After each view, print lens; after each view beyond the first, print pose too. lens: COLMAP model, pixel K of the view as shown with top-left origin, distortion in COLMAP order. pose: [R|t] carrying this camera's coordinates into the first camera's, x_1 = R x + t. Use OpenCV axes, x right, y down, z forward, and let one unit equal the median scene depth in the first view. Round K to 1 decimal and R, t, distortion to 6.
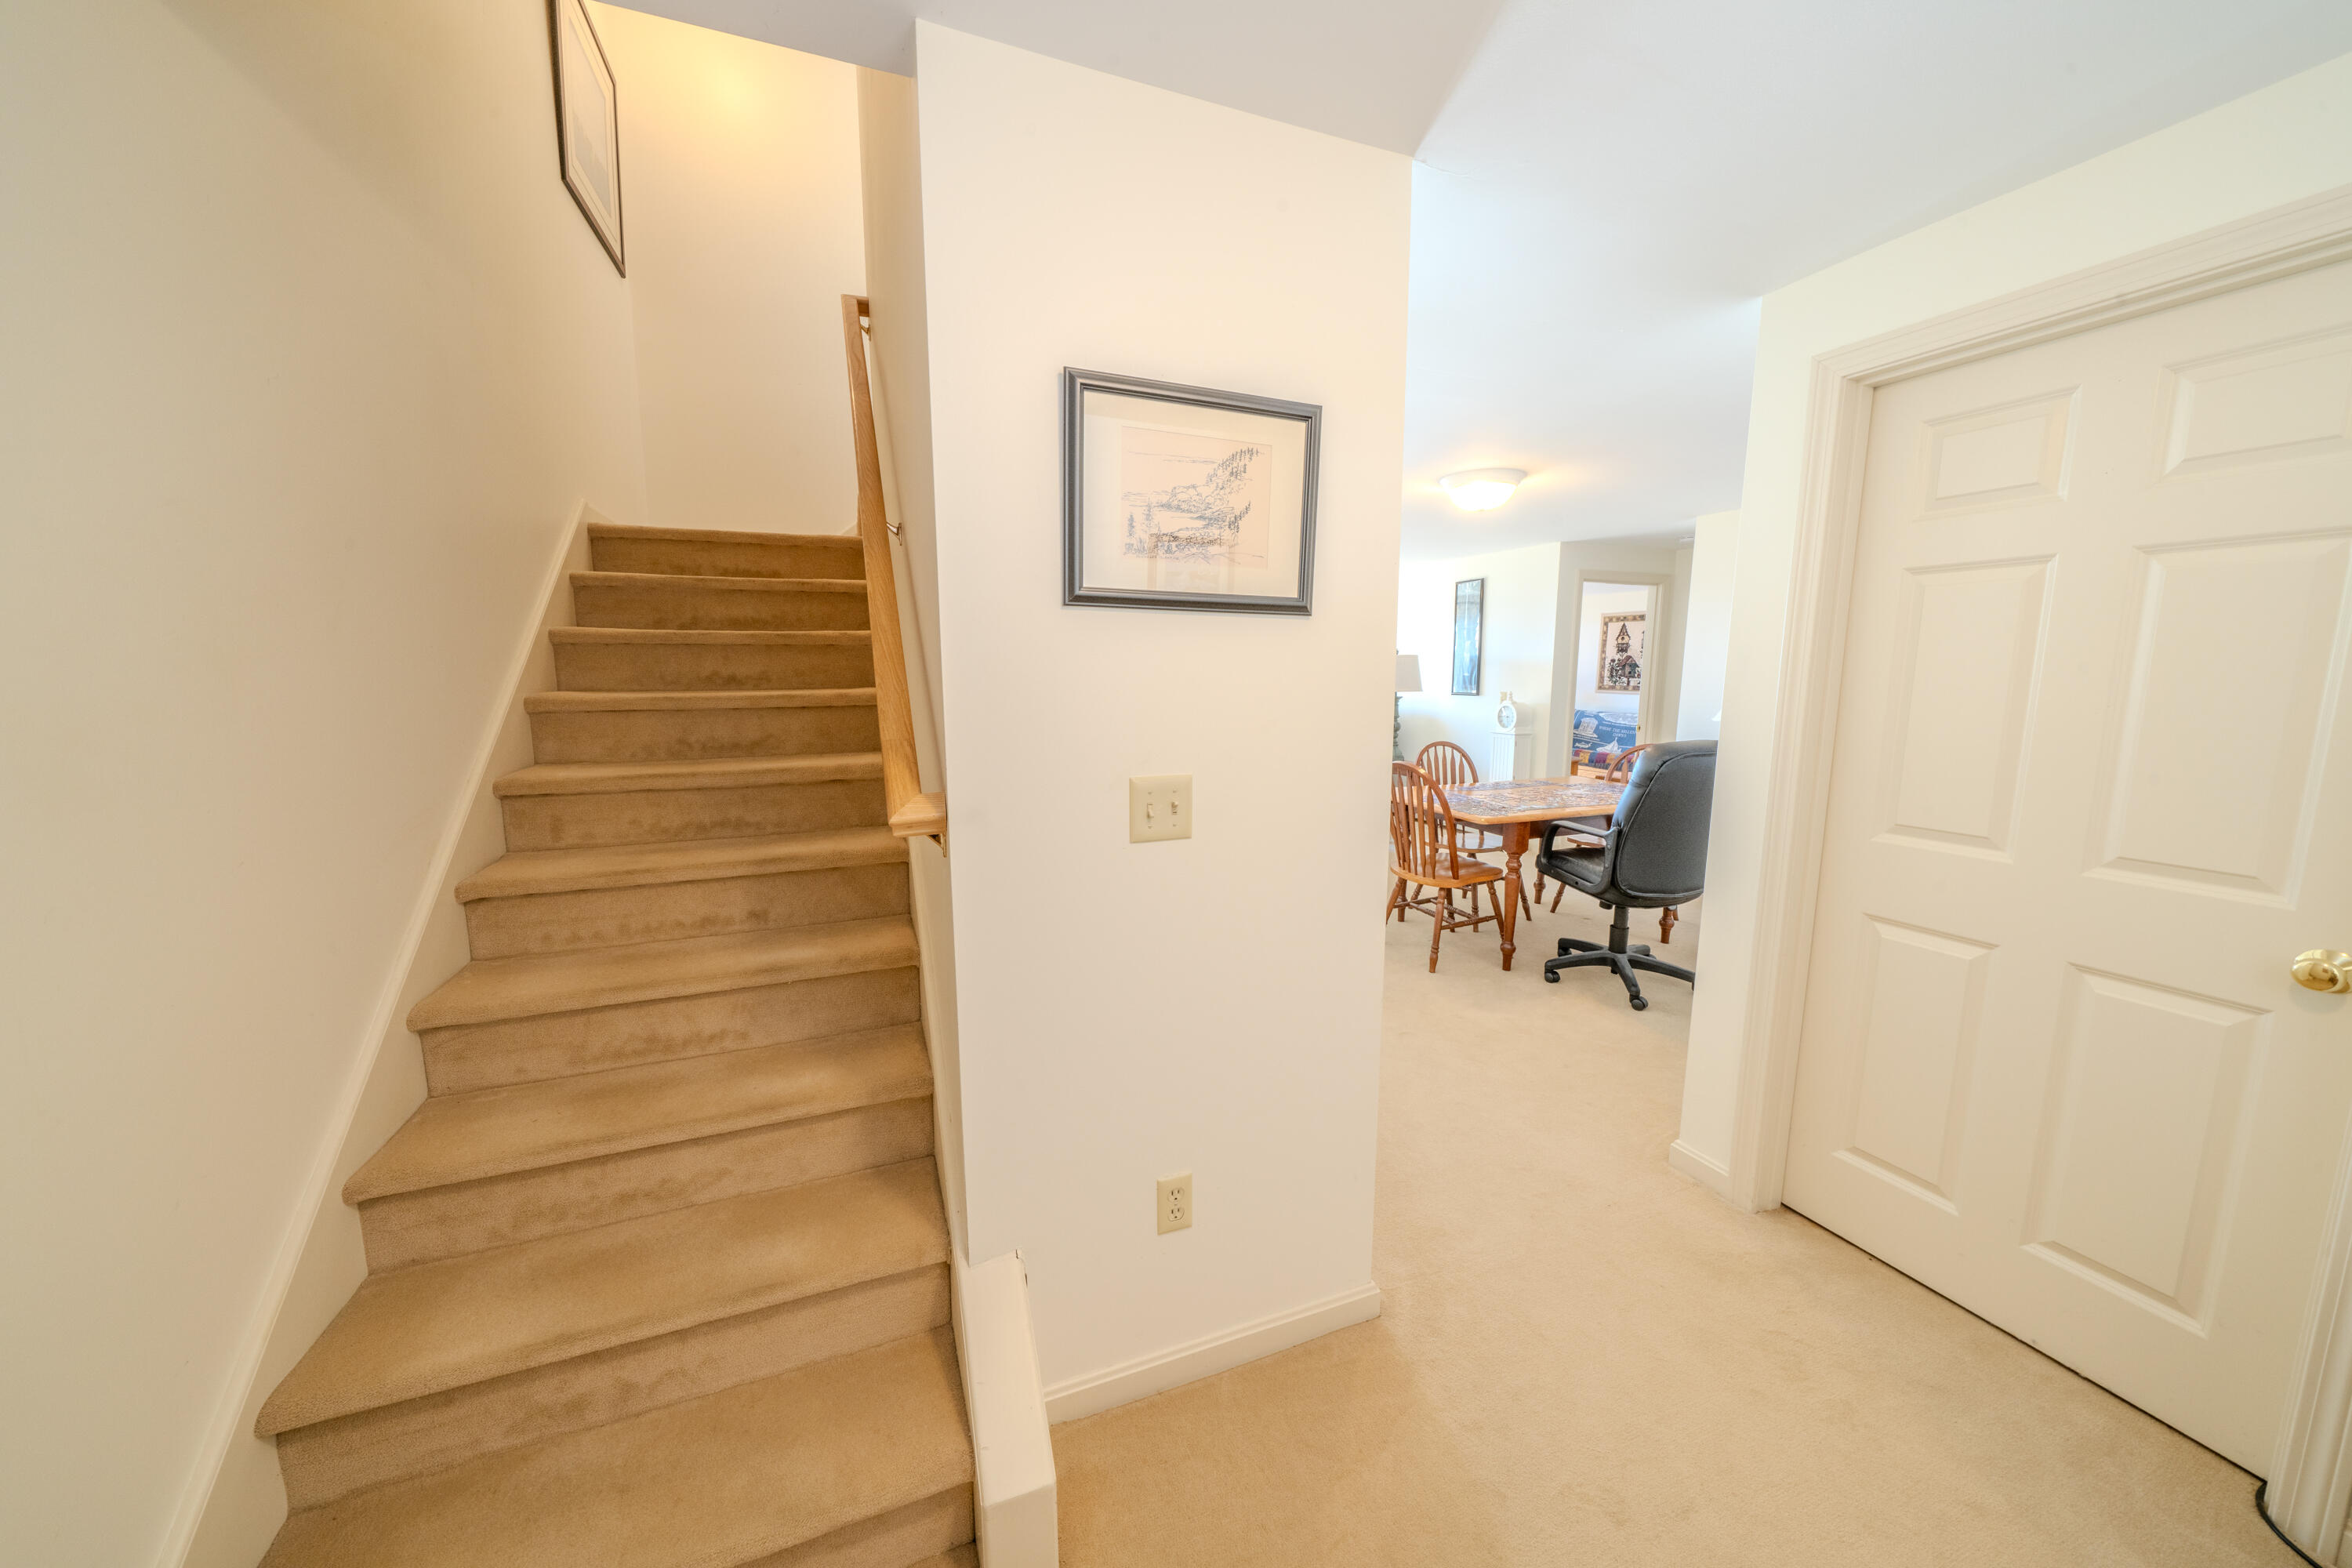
lens RADIAL K [[804.2, 0, 1166.3], [0, 804.2, 782.5], [0, 0, 1]] dist [-0.005806, 0.000060]
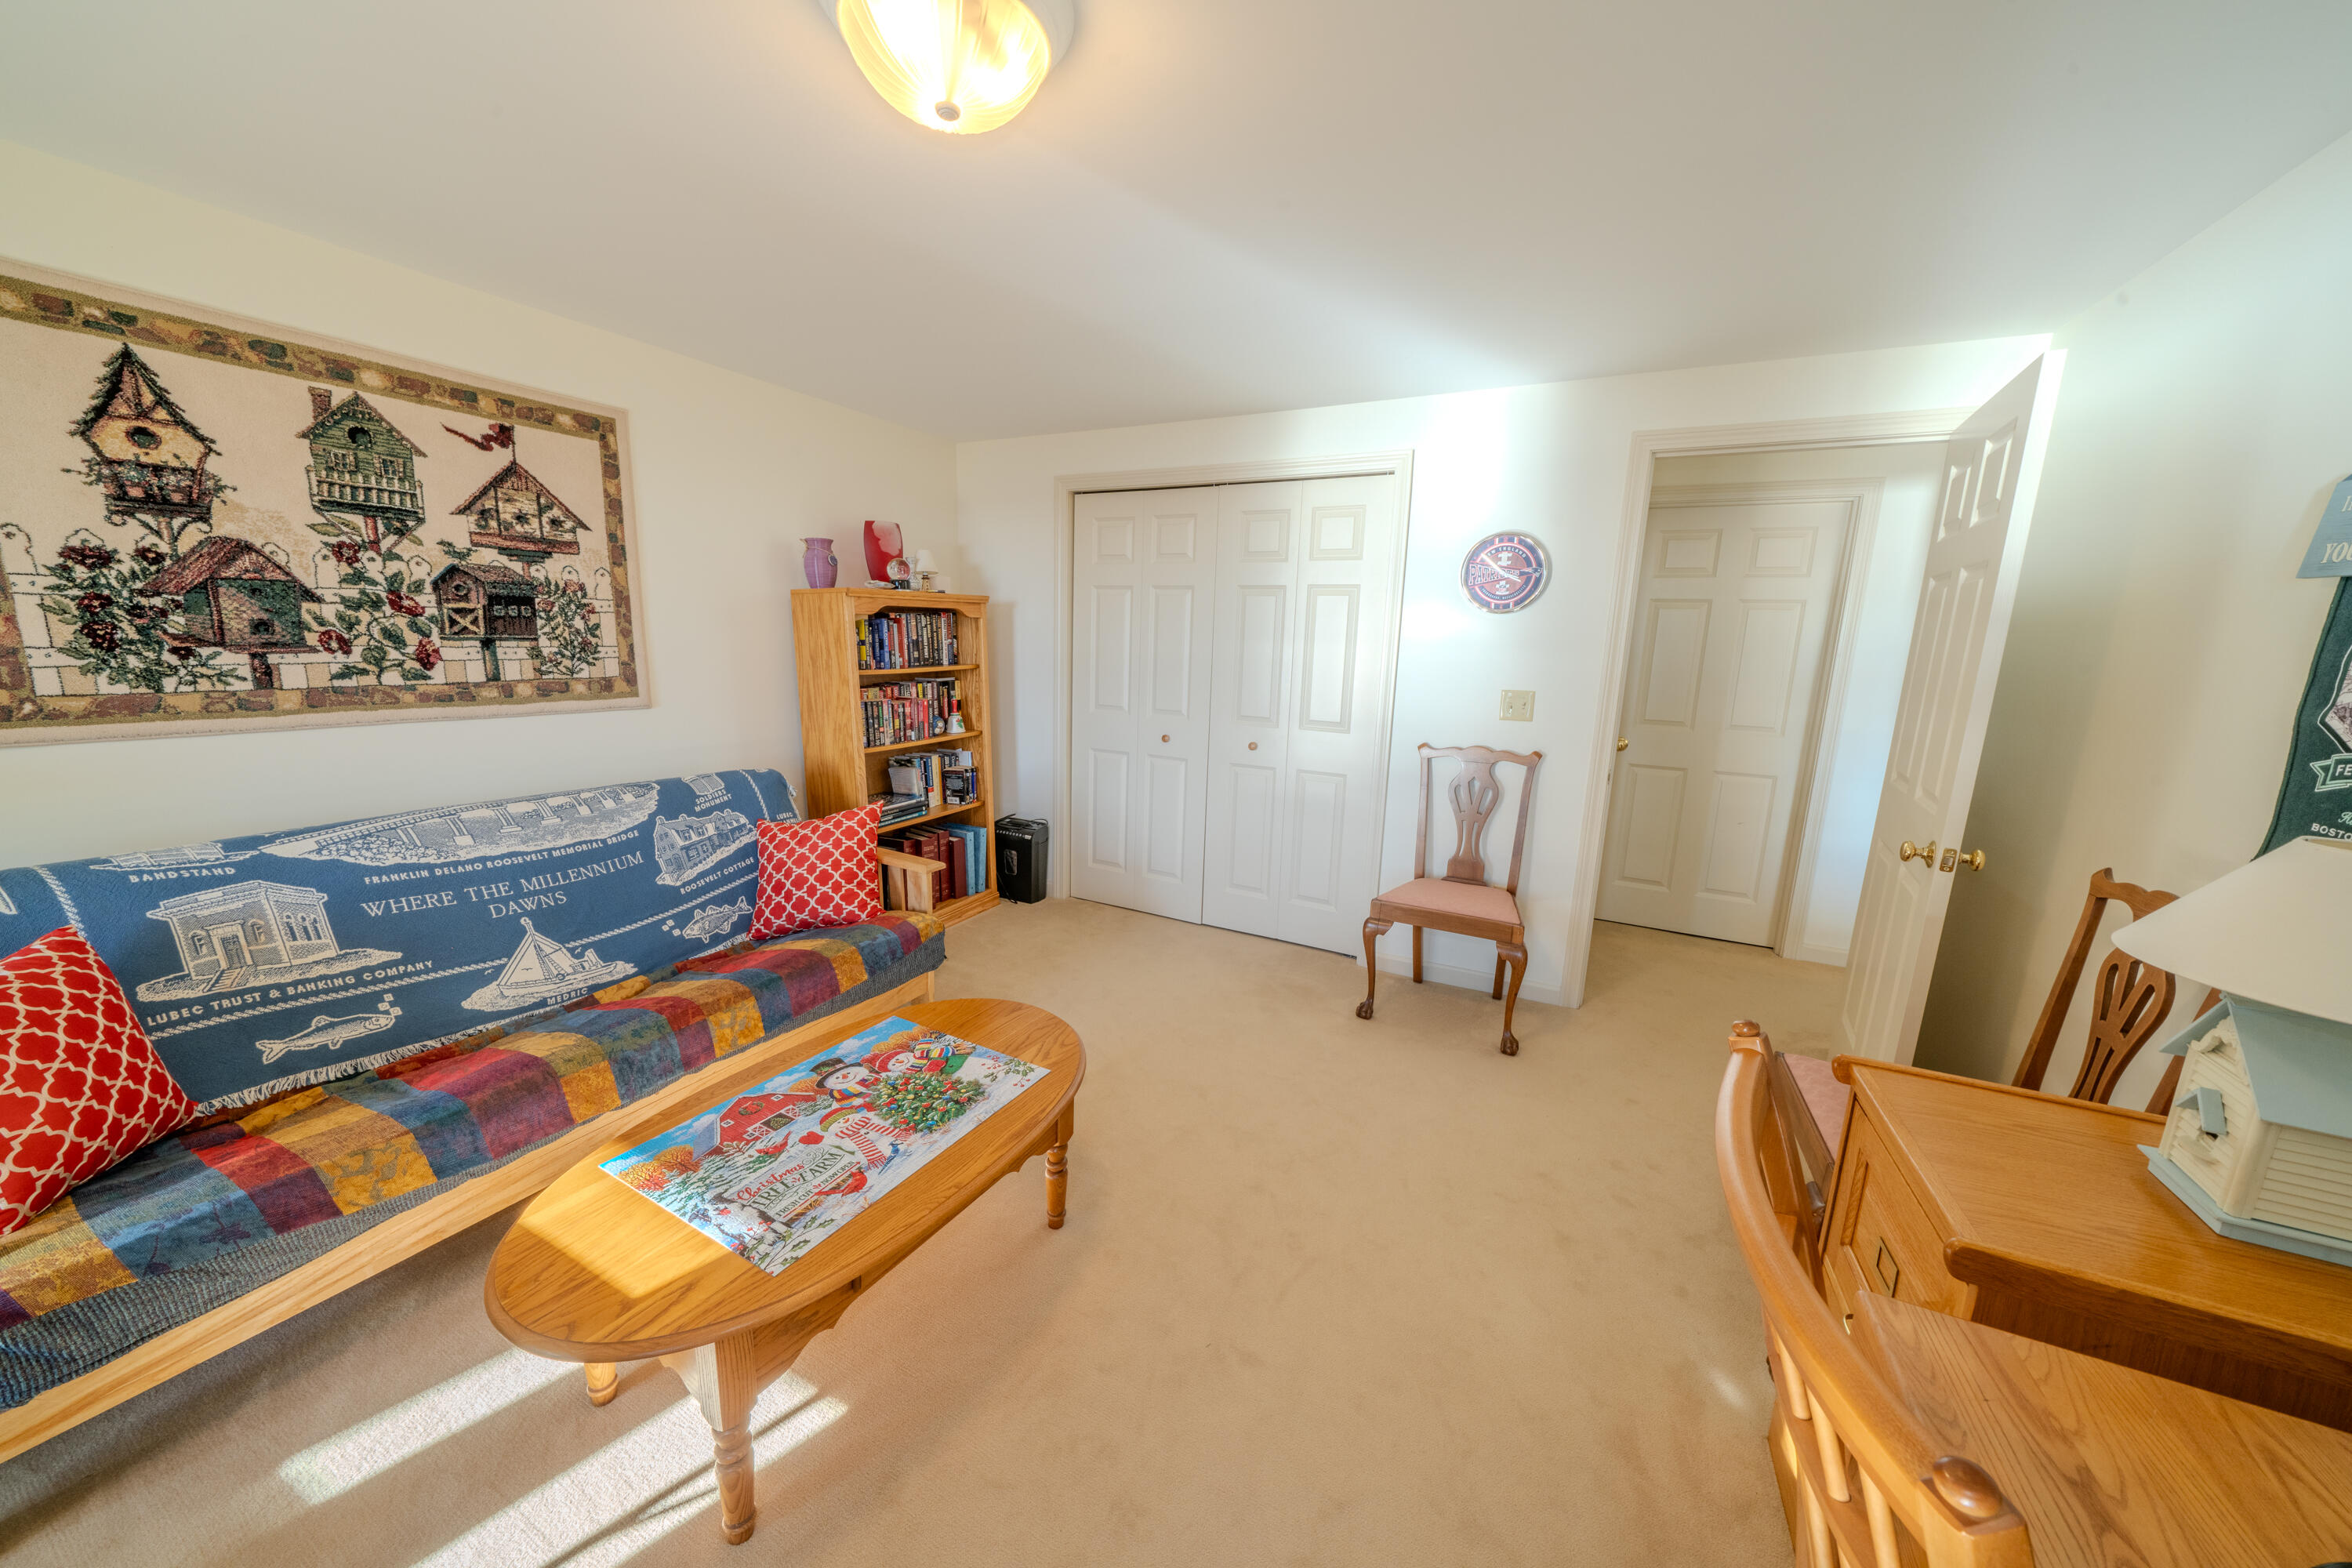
lens RADIAL K [[804.2, 0, 1166.3], [0, 804.2, 782.5], [0, 0, 1]] dist [-0.005806, 0.000060]
pose [[-0.656906, -0.156374, 0.737578, 0.270345], [0.076983, 0.959233, 0.271930, -0.136380], [-0.750032, 0.235413, -0.618088, 0.964077]]
